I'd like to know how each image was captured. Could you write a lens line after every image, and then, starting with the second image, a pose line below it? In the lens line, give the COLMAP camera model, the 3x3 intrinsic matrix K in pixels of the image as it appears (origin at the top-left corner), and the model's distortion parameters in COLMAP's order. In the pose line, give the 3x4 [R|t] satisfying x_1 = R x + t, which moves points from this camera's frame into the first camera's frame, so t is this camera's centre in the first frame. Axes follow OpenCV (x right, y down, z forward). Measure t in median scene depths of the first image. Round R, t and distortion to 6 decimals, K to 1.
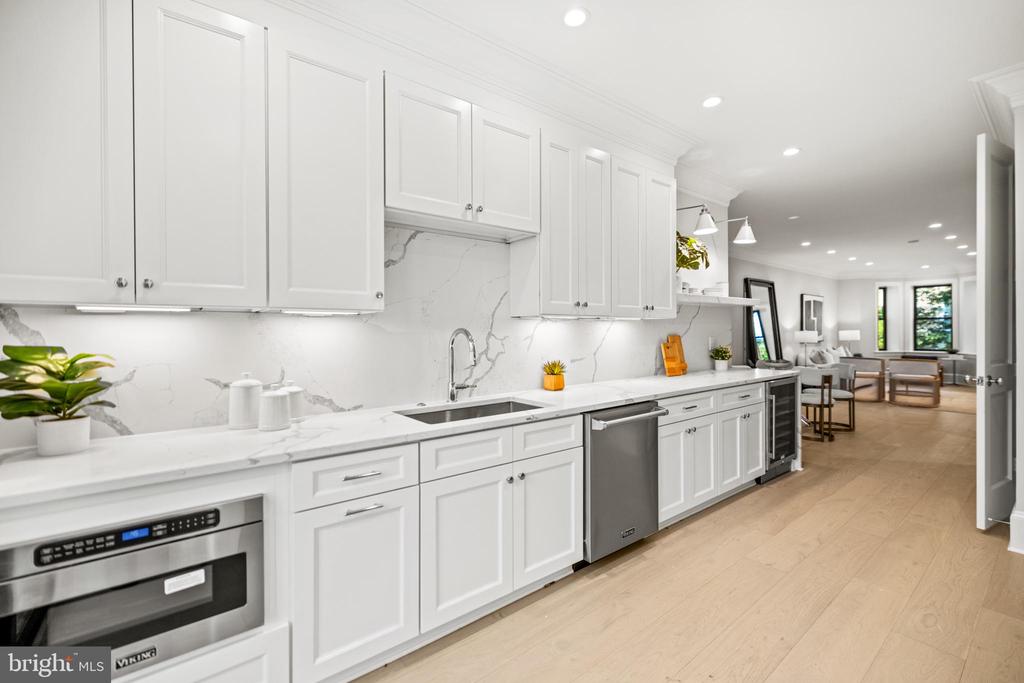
lens RADIAL K [[440.3, 0, 508.7], [0, 440.3, 332.3], [0, 0, 1]] dist [0.001721, 0.000050]
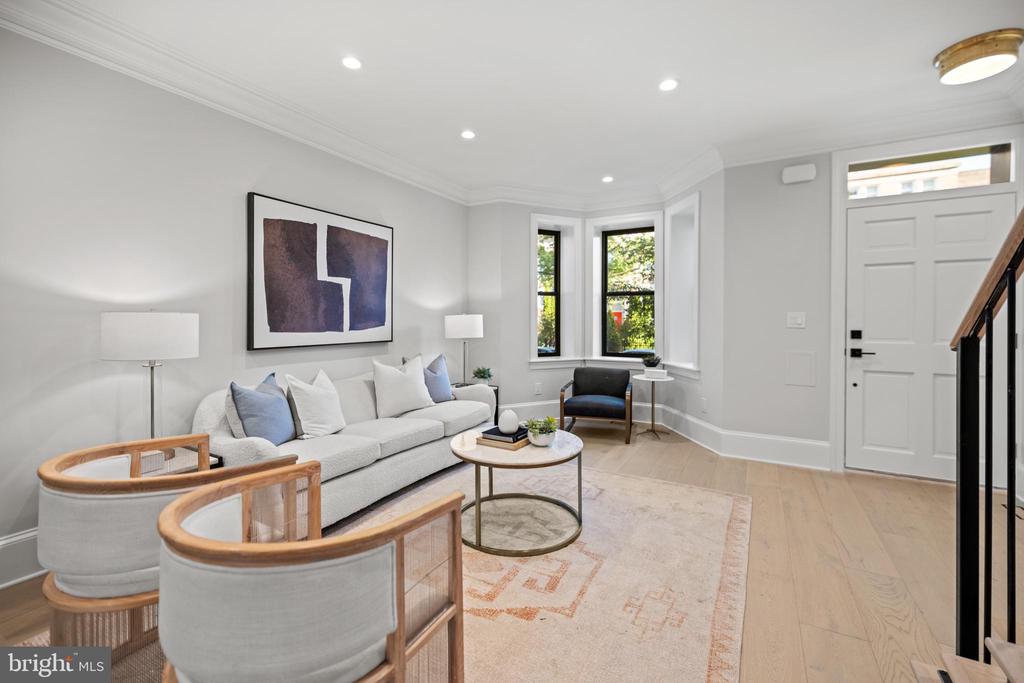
lens RADIAL K [[457.5, 0, 513.4], [0, 457.5, 343.8], [0, 0, 1]] dist [-0.000100, -0.000002]
pose [[0.917921, -0.014520, 0.396498, 2.255818], [-0.006559, 0.998638, 0.051756, -0.001189], [-0.396710, -0.050109, 0.916575, 2.019125]]
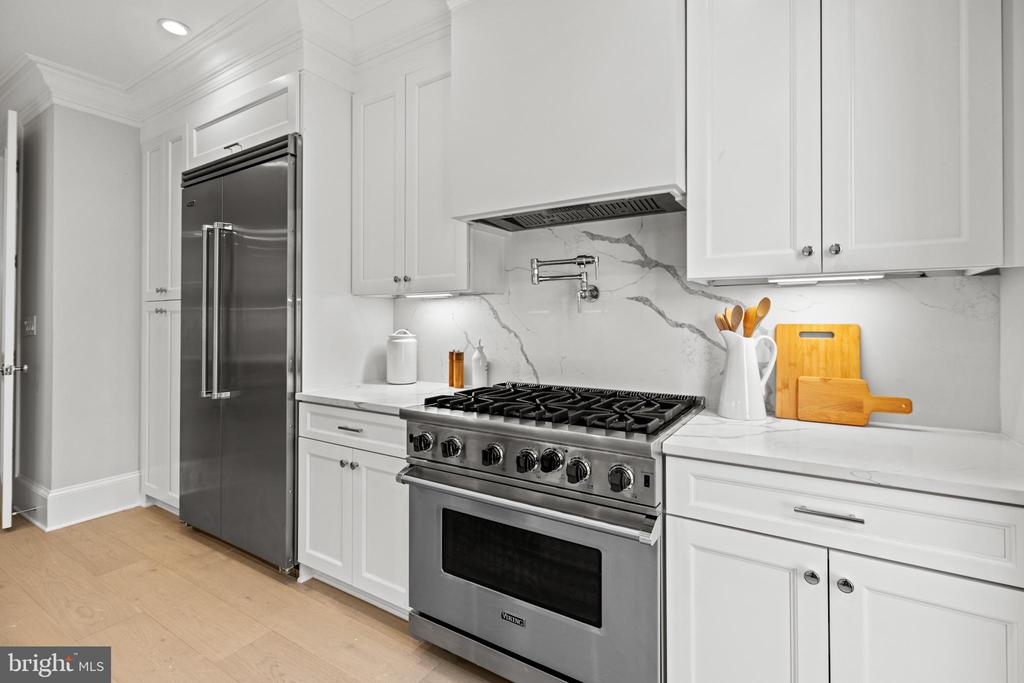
lens RADIAL K [[474.8, 0, 510.4], [0, 474.8, 315.6], [0, 0, 1]] dist [-0.000440, 0.000224]
pose [[-0.331209, 0.015128, 0.943436, -0.205900], [0.007497, 0.999882, -0.013401, 0.013330], [-0.943527, 0.002634, -0.331284, 0.273253]]
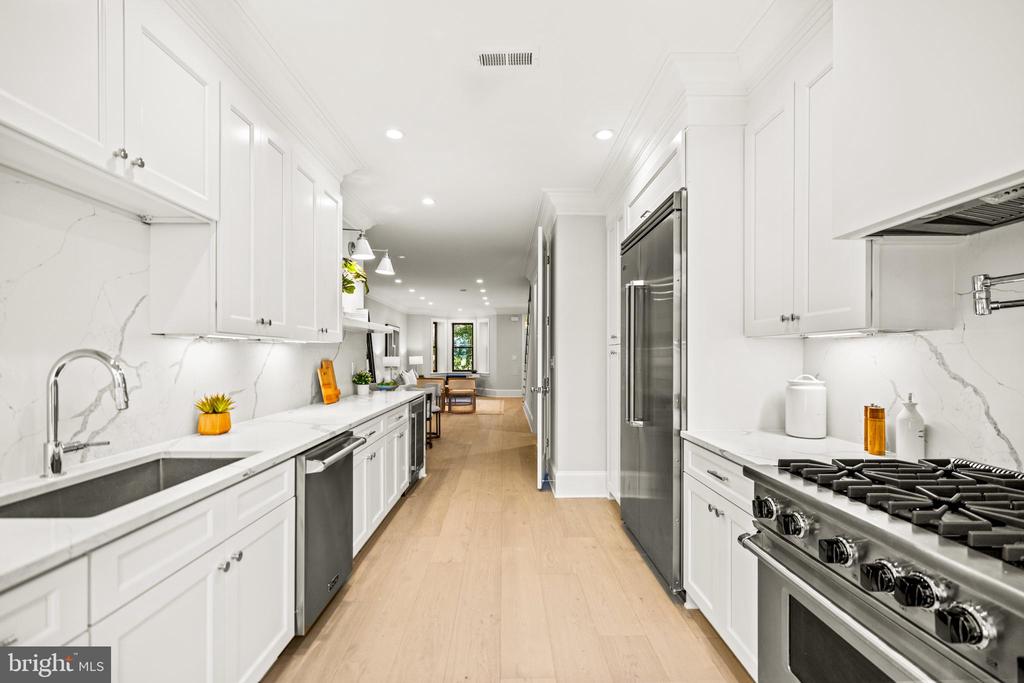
lens RADIAL K [[448.0, 0, 510.8], [0, 448.0, 355.8], [0, 0, 1]] dist [-0.001950, -0.000296]
pose [[0.611071, 0.005398, 0.791558, -0.167871], [-0.001821, 0.999984, -0.005413, 0.001497], [-0.791574, 0.001866, 0.611070, 0.121566]]
